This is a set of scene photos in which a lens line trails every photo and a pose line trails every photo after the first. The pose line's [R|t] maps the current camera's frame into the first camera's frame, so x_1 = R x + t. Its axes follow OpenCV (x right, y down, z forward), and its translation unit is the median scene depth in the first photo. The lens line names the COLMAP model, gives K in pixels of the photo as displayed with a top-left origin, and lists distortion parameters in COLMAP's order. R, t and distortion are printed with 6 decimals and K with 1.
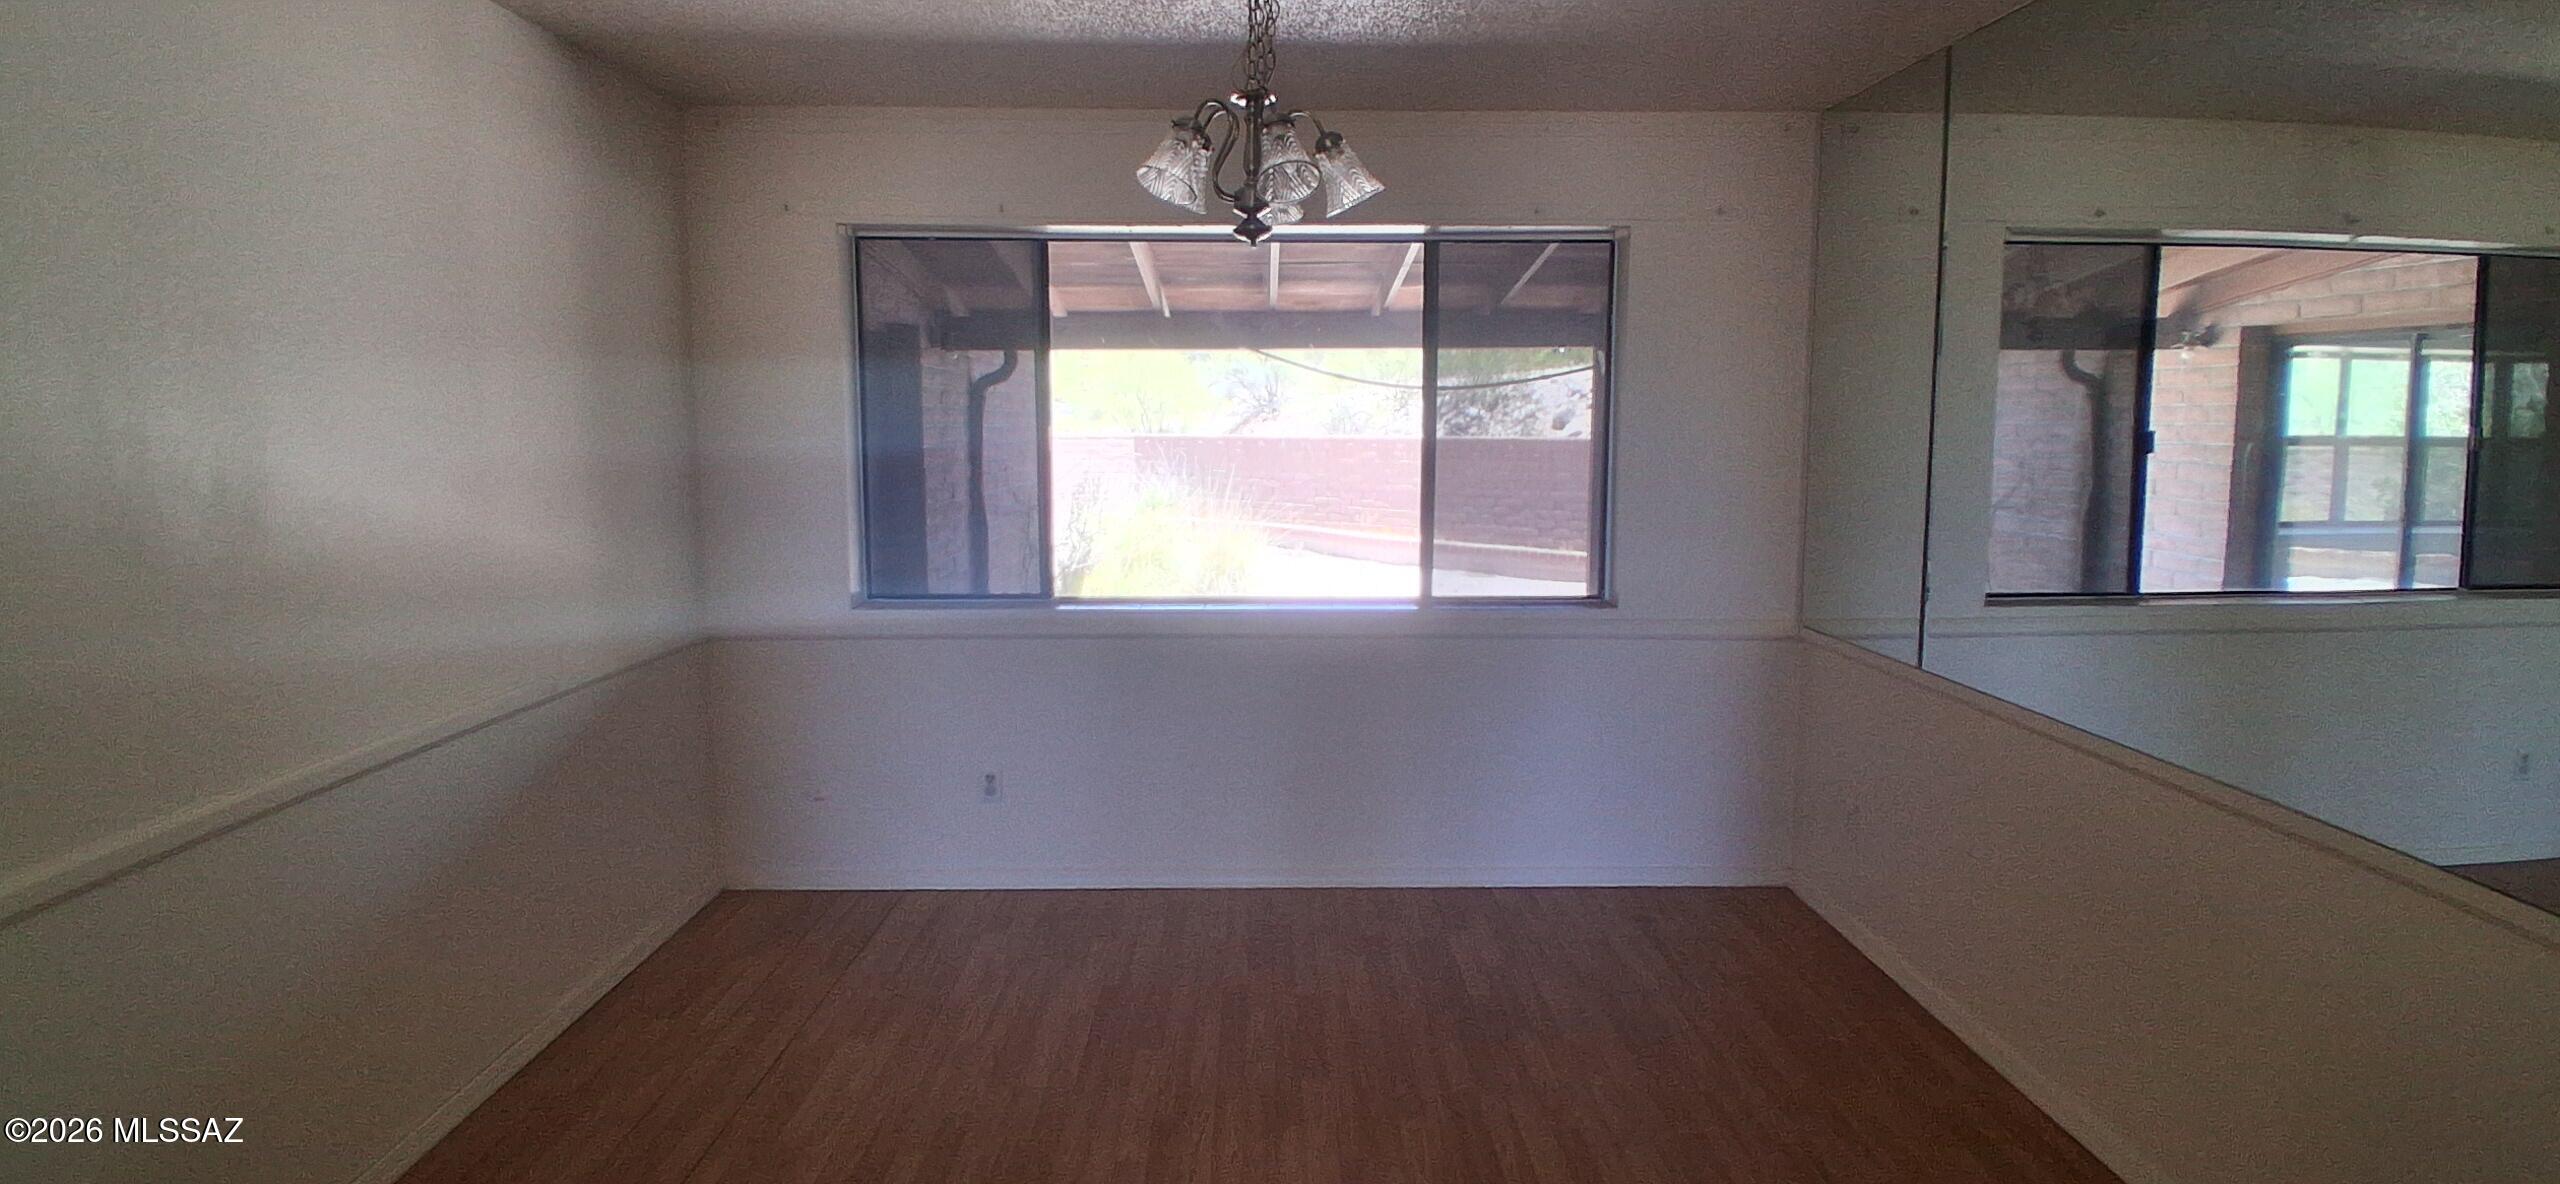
lens RADIAL K [[1281.7, 0, 1291.1], [0, 1281.7, 566.2], [0, 0, 1]] dist [0.000337, -0.050954]
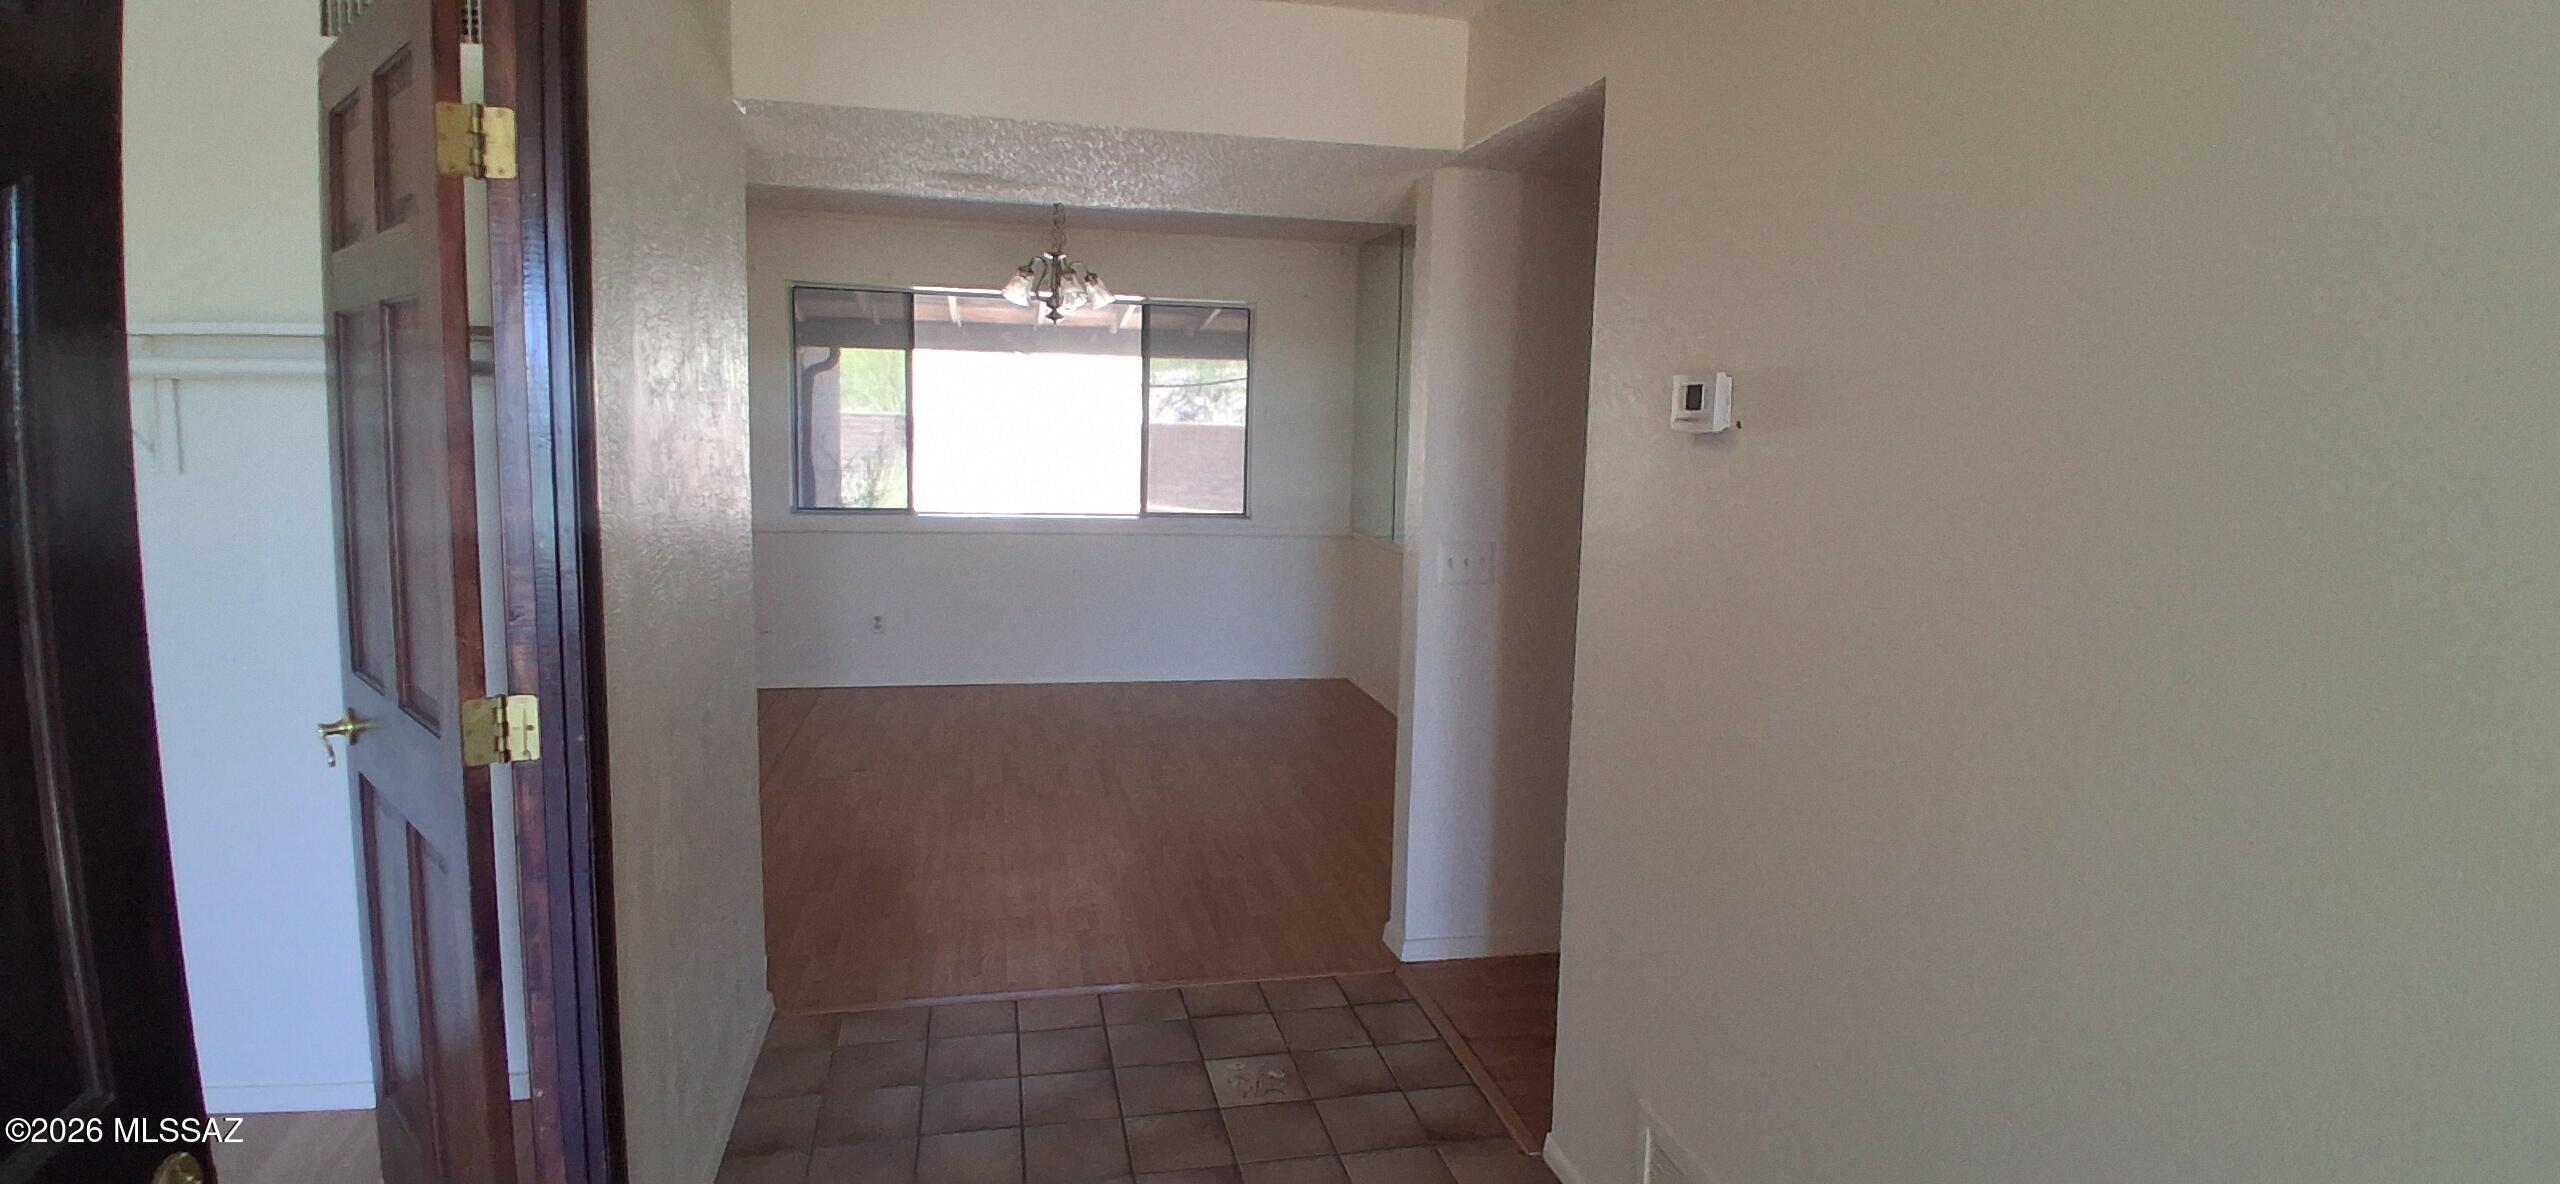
lens RADIAL K [[1281.7, 0, 1291.1], [0, 1281.7, 566.2], [0, 0, 1]] dist [0.000337, -0.050954]
pose [[0.979325, 0.002860, 0.202273, -0.046084], [-0.004924, 0.999941, 0.009701, 0.078248], [-0.202233, -0.010497, 0.979281, -0.716003]]
